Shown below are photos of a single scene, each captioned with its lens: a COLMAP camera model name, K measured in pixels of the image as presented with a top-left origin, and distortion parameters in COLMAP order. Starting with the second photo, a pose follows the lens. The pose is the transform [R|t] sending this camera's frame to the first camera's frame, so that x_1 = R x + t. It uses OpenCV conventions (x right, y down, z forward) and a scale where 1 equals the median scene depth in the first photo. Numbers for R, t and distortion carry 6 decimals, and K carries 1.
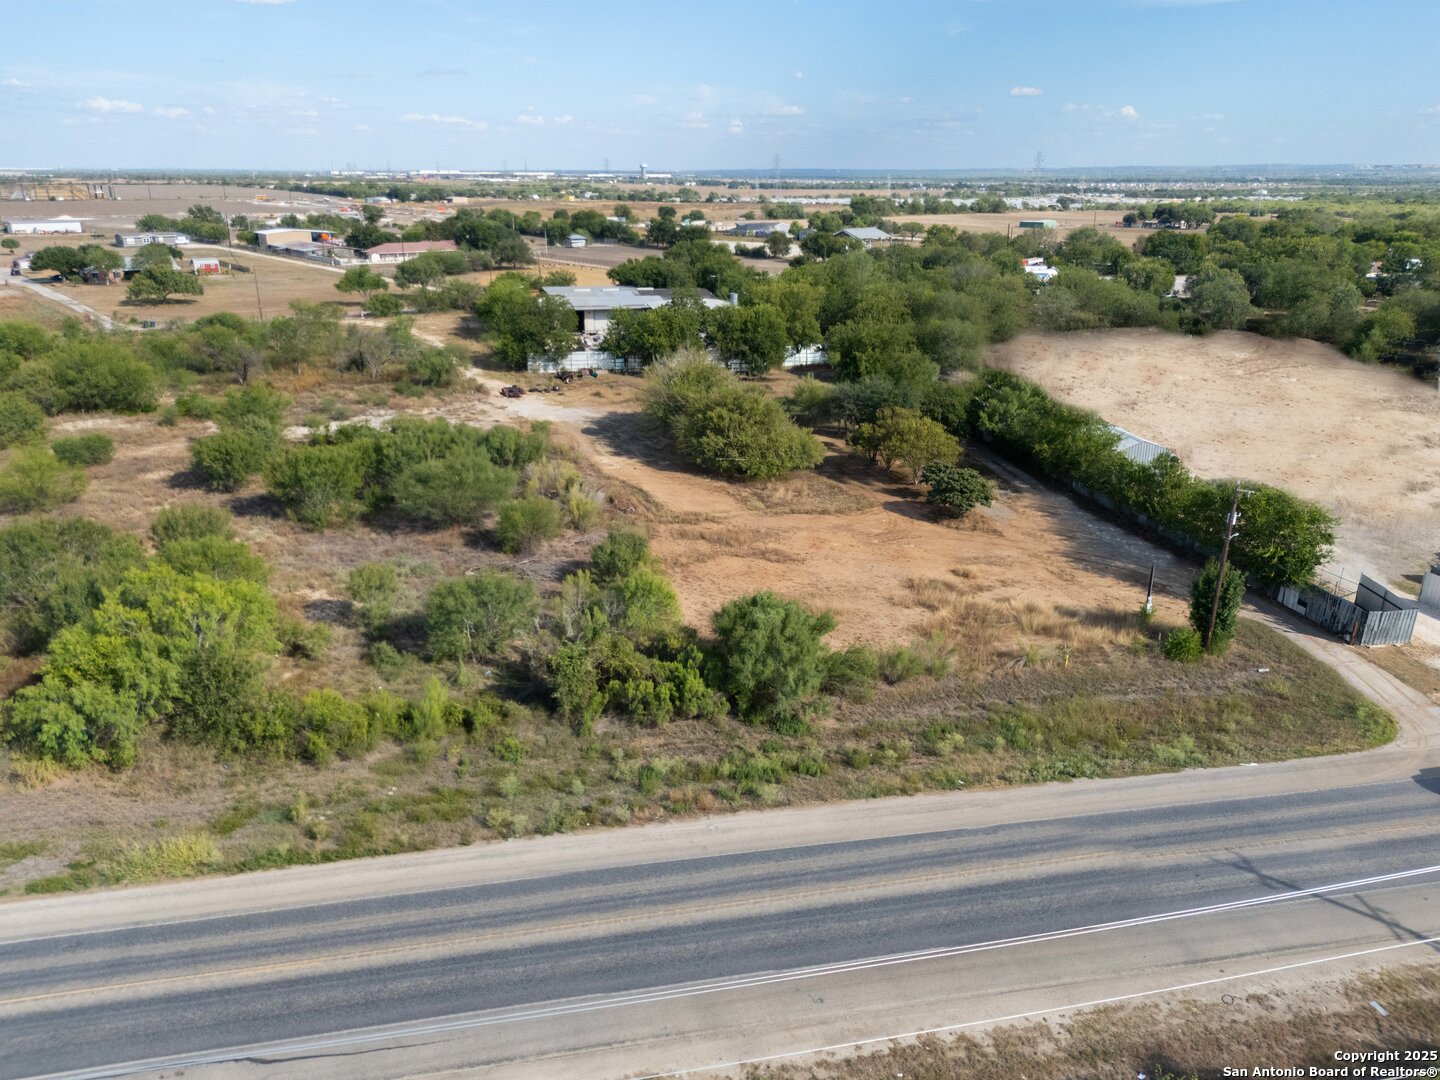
lens RADIAL K [[1054.5, 0, 720.2], [0, 1054.5, 543.3], [0, 0, 1]] dist [0.065870, -0.058206]
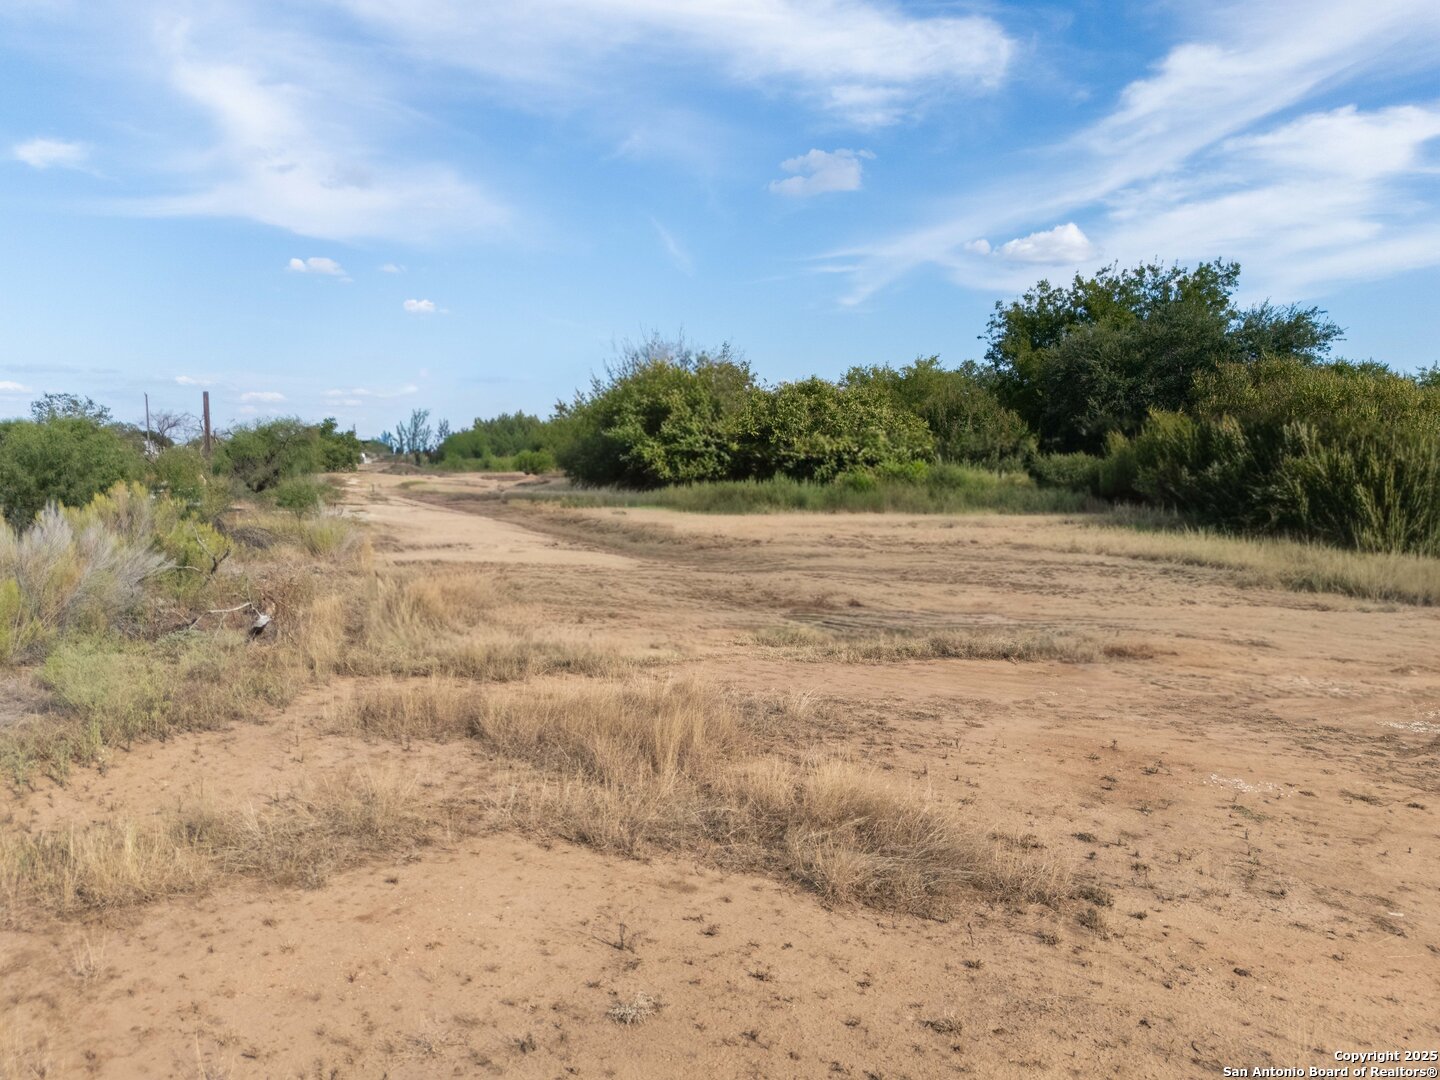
lens RADIAL K [[1054.5, 0, 724.9], [0, 1054.5, 543.1], [0, 0, 1]] dist [0.065870, -0.058206]
pose [[0.995512, 0.006236, -0.094433, 0.045095], [-0.029463, 0.968662, -0.246631, 0.007354], [0.089936, 0.248306, 0.964498, 0.812259]]
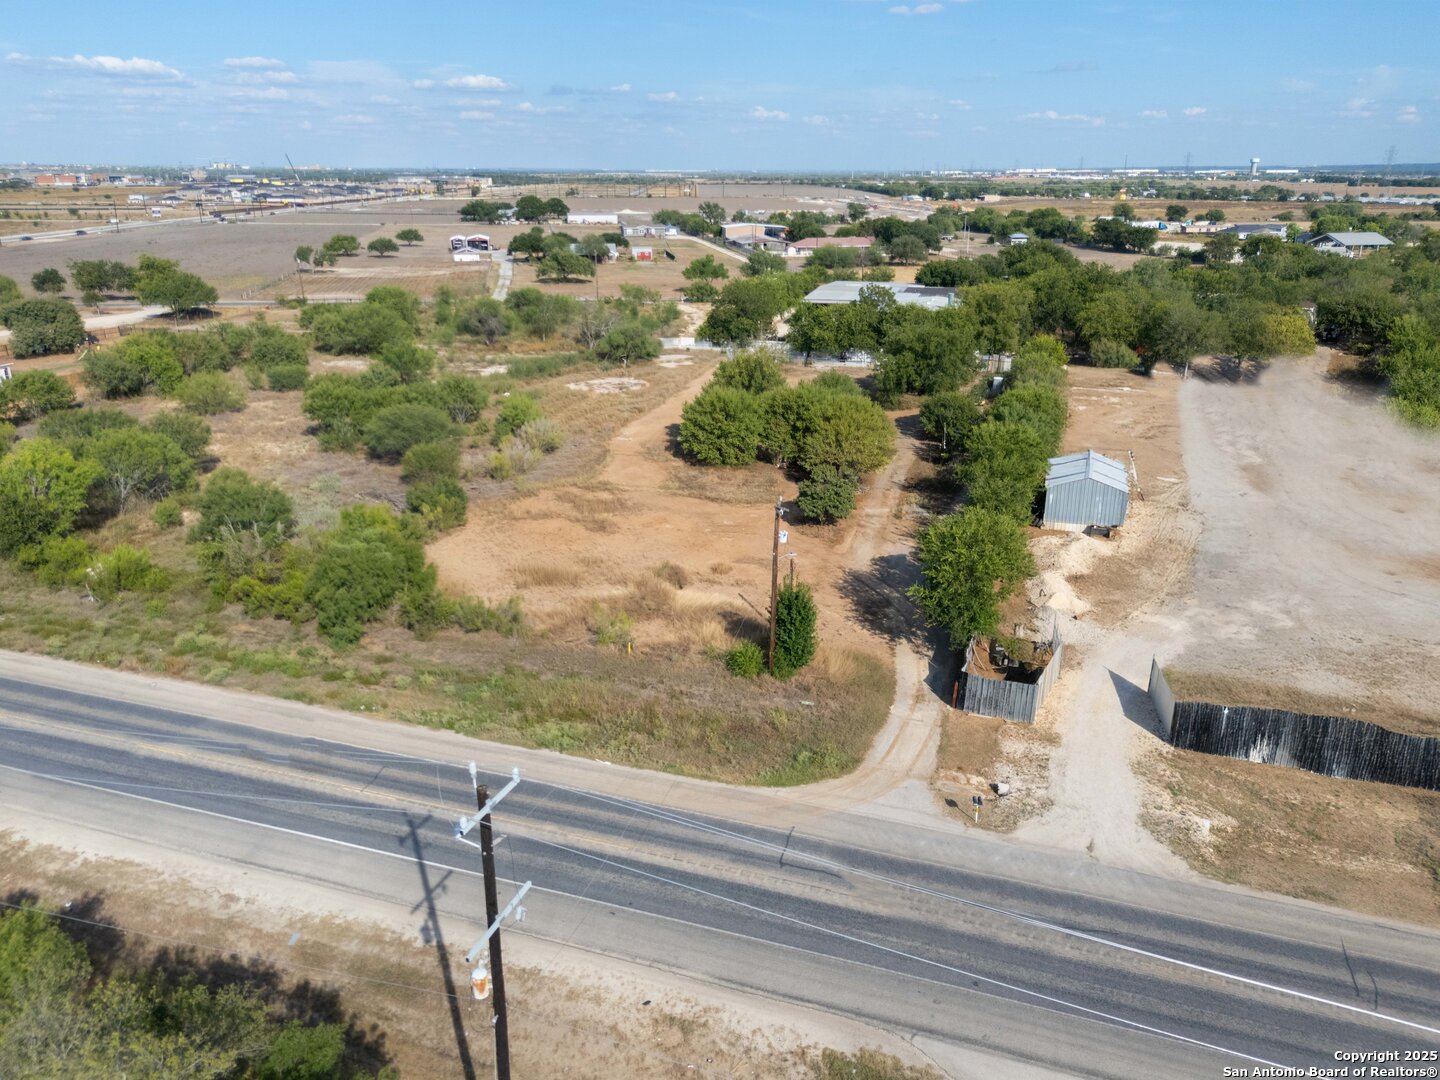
lens RADIAL K [[1054.5, 0, 721.6], [0, 1054.5, 542.0], [0, 0, 1]] dist [0.065870, -0.058206]
pose [[0.866852, 0.164939, -0.470493, 0.638943], [-0.164848, 0.985435, 0.041739, -0.035468], [0.470525, 0.041378, 0.881416, 0.104524]]
